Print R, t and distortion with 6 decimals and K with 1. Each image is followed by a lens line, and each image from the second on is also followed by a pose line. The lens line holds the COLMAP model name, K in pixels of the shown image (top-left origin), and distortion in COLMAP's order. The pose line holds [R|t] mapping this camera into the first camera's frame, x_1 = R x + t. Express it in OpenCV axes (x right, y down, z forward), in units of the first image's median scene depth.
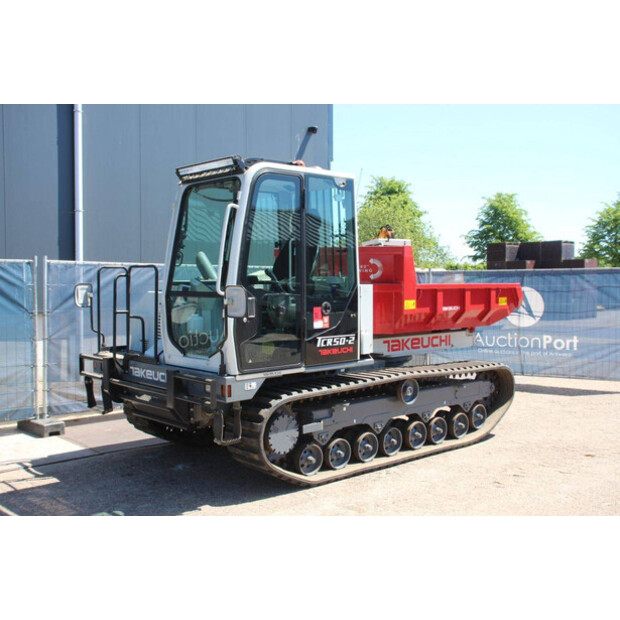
lens RADIAL K [[693.0, 0, 310.0], [0, 693.0, 310.0], [0, 0, 1]] dist [-0.037298, 0.030748]
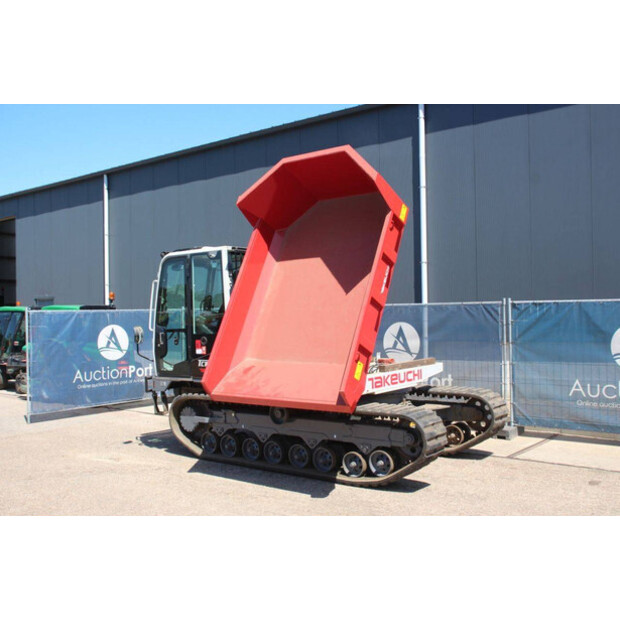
lens RADIAL K [[672.4, 0, 310.0], [0, 672.4, 310.0], [0, 0, 1]] dist [-0.031772, 0.031595]
pose [[0.179119, -0.010251, -0.983774, 1.402370], [-0.021812, 0.999659, -0.014388, -0.050026], [0.983586, 0.024035, 0.178834, 0.910519]]
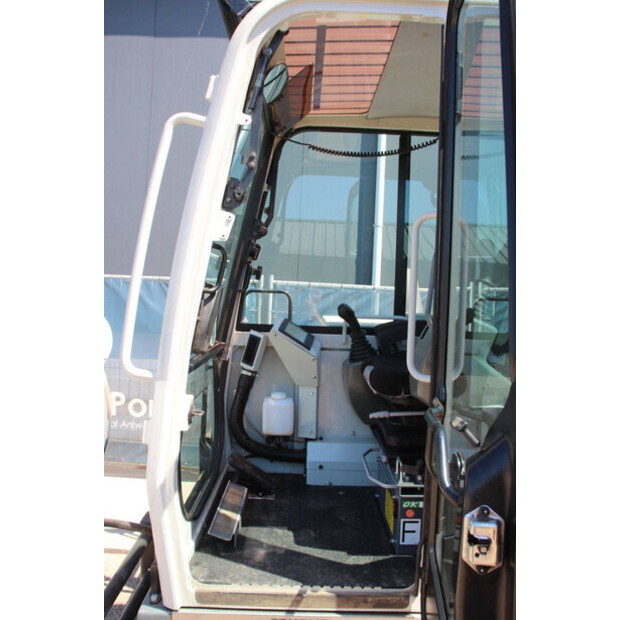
lens RADIAL K [[536.4, 0, 310.0], [0, 536.4, 310.0], [0, 0, 1]] dist [-0.091830, -0.001978]
pose [[0.741884, 0.048730, -0.668755, 0.091593], [-0.065724, 0.997838, -0.000203, -0.051751], [0.667299, 0.044104, 0.743483, 0.716676]]
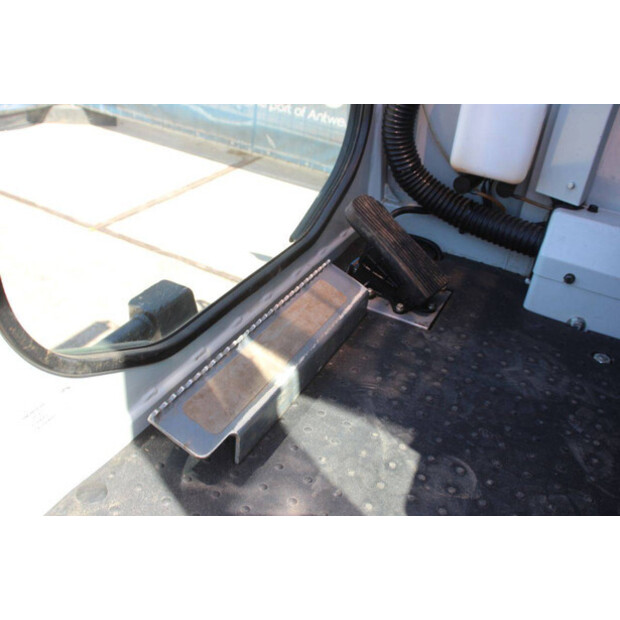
lens RADIAL K [[636.4, 0, 310.0], [0, 636.4, 310.0], [0, 0, 1]] dist [-0.085720, 0.021724]
pose [[0.365627, 0.516089, -0.774577, -0.024114], [-0.154287, 0.854289, 0.496372, -0.013864], [0.917885, -0.061980, 0.391977, 0.857229]]
